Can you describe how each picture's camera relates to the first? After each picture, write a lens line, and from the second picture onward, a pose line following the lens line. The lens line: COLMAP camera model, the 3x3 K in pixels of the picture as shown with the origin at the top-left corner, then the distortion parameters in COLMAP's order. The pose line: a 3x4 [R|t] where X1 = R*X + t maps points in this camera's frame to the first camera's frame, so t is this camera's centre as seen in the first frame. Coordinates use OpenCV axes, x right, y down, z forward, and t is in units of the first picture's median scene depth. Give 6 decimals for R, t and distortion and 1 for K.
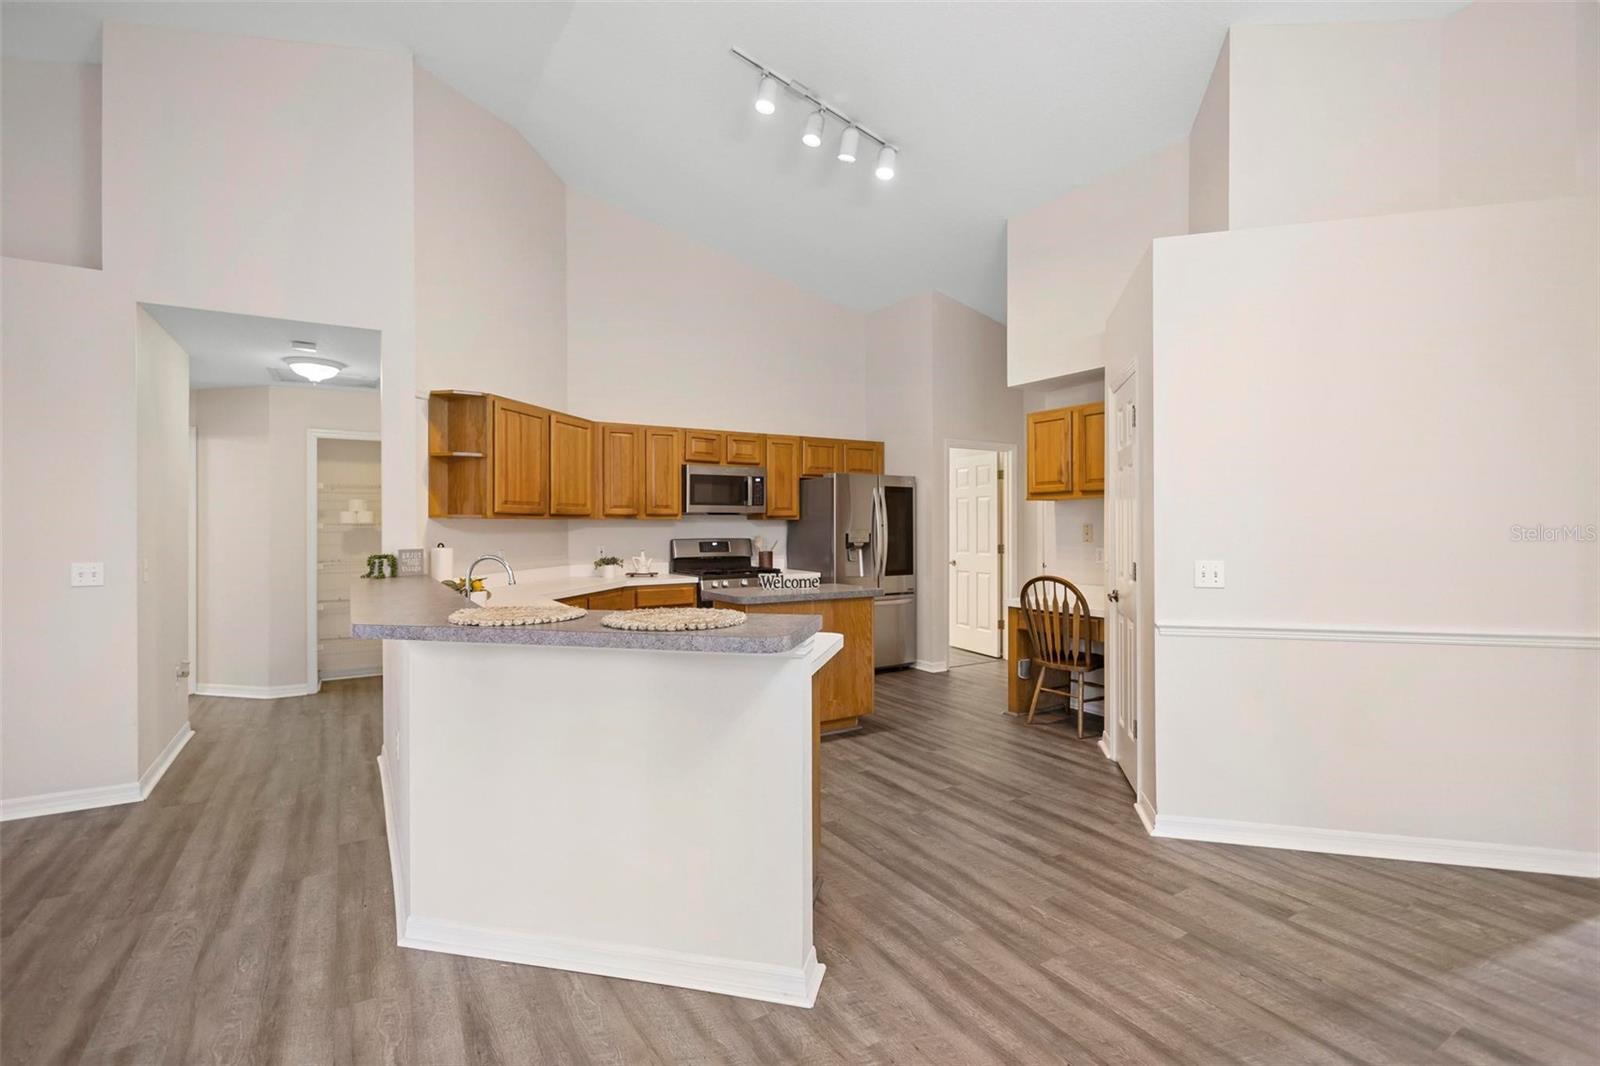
lens RADIAL K [[728.8, 0, 798.1], [0, 728.8, 529.3], [0, 0, 1]] dist [0.007156, -0.002333]
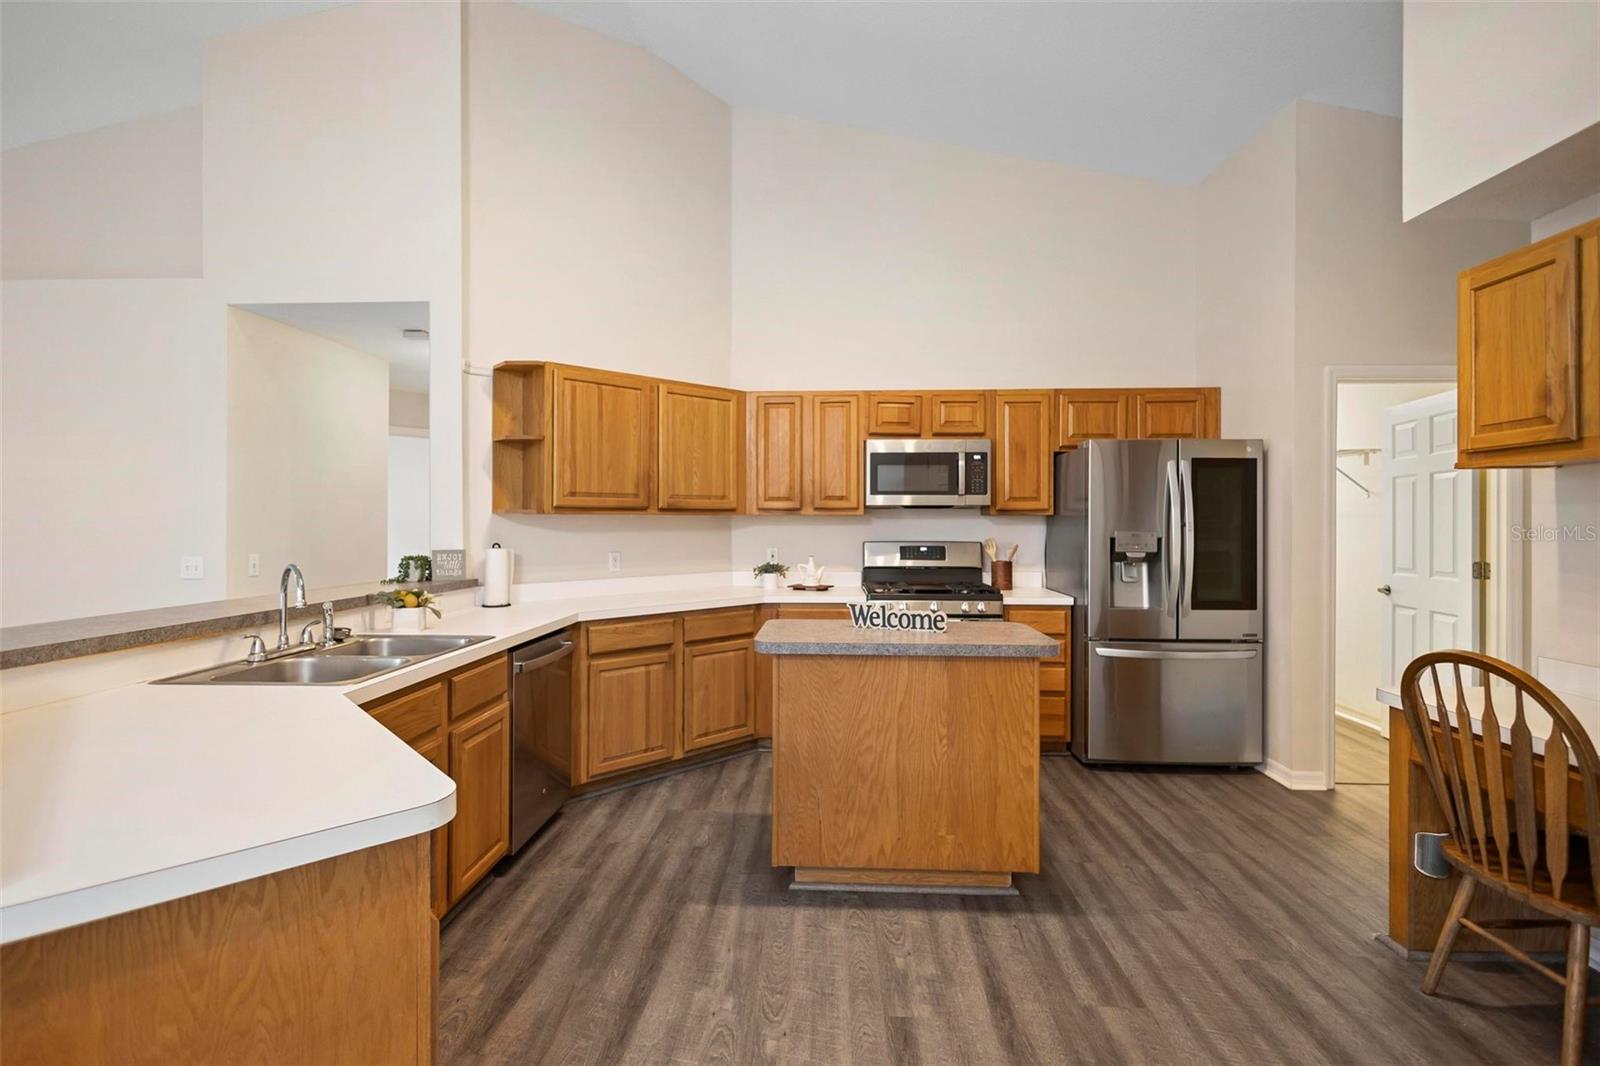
lens RADIAL K [[728.8, 0, 805.0], [0, 728.8, 525.5], [0, 0, 1]] dist [0.007156, -0.002333]
pose [[0.828758, 0.004894, -0.559585, 0.246621], [-0.005890, 0.999983, 0.000022, -0.003107], [0.559576, 0.003277, 0.828773, 0.430993]]
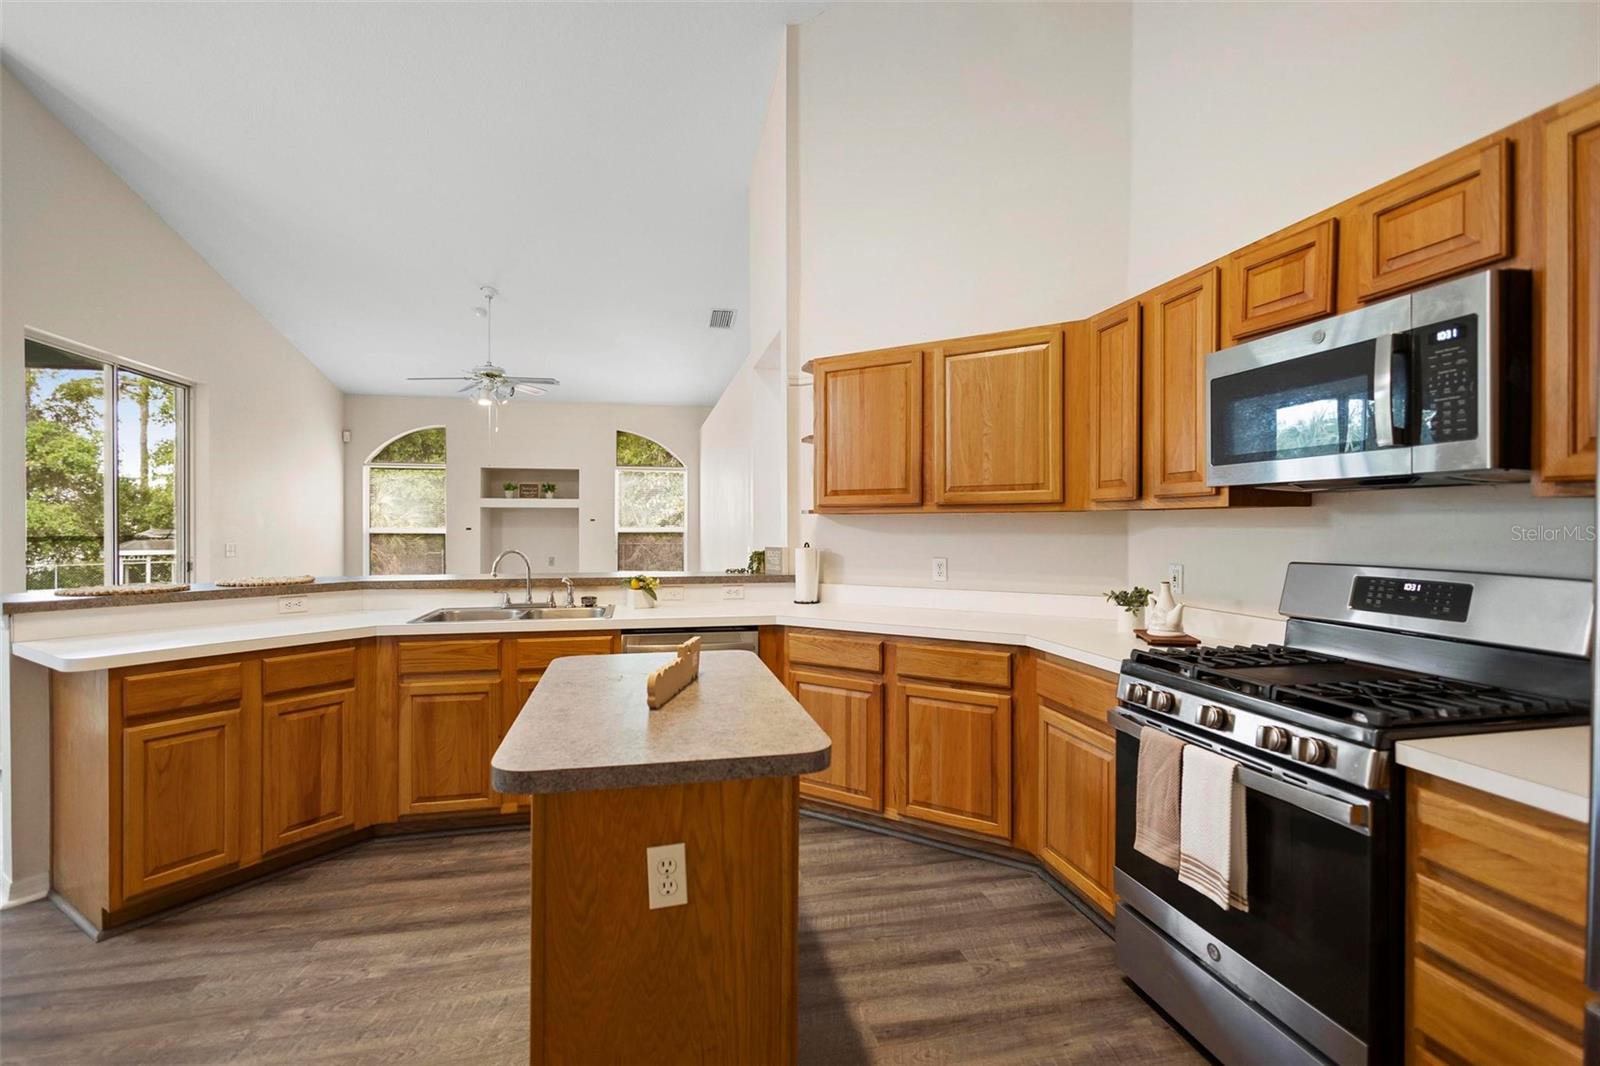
lens RADIAL K [[728.8, 0, 796.5], [0, 728.8, 523.2], [0, 0, 1]] dist [0.007156, -0.002333]
pose [[-0.330938, 0.003301, -0.943647, 0.310458], [-0.002713, 0.999986, 0.004450, -0.007464], [0.943649, 0.004032, -0.330924, 1.111922]]
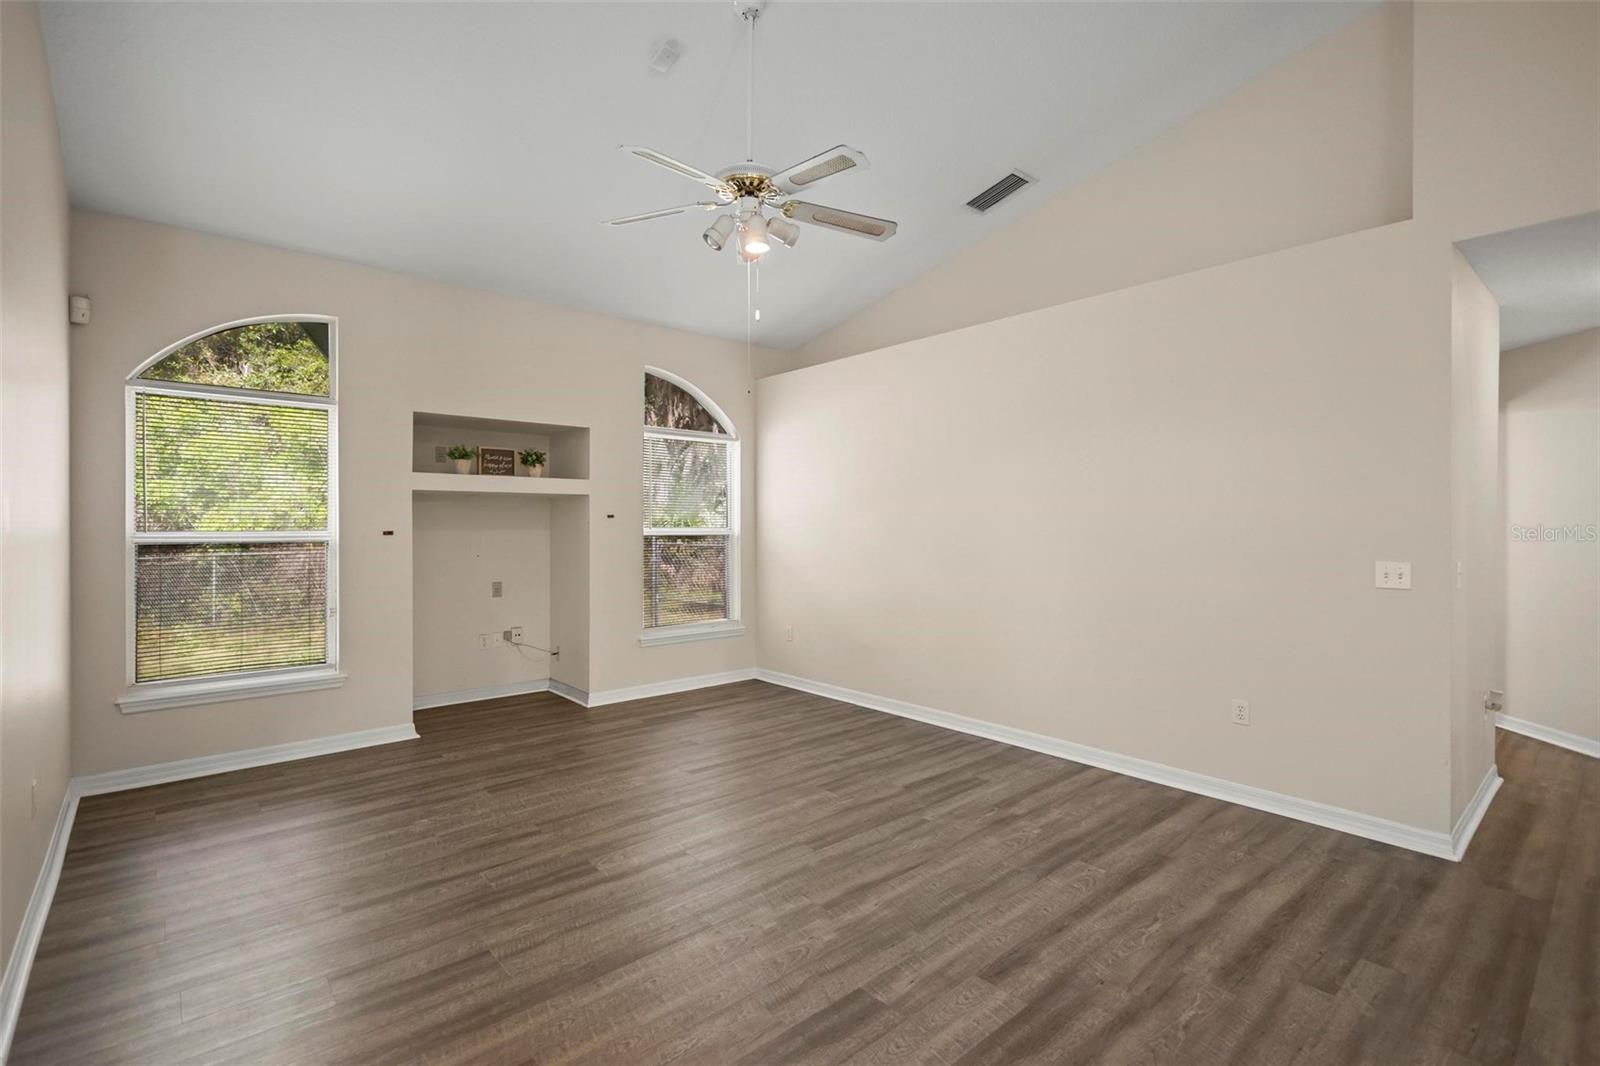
lens RADIAL K [[728.8, 0, 789.4], [0, 728.8, 521.8], [0, 0, 1]] dist [0.007156, -0.002333]
pose [[0.152781, 0.001478, -0.988259, -0.153160], [-0.005157, 0.999986, 0.000698, 0.000875], [0.988247, 0.004989, 0.152787, 0.109343]]
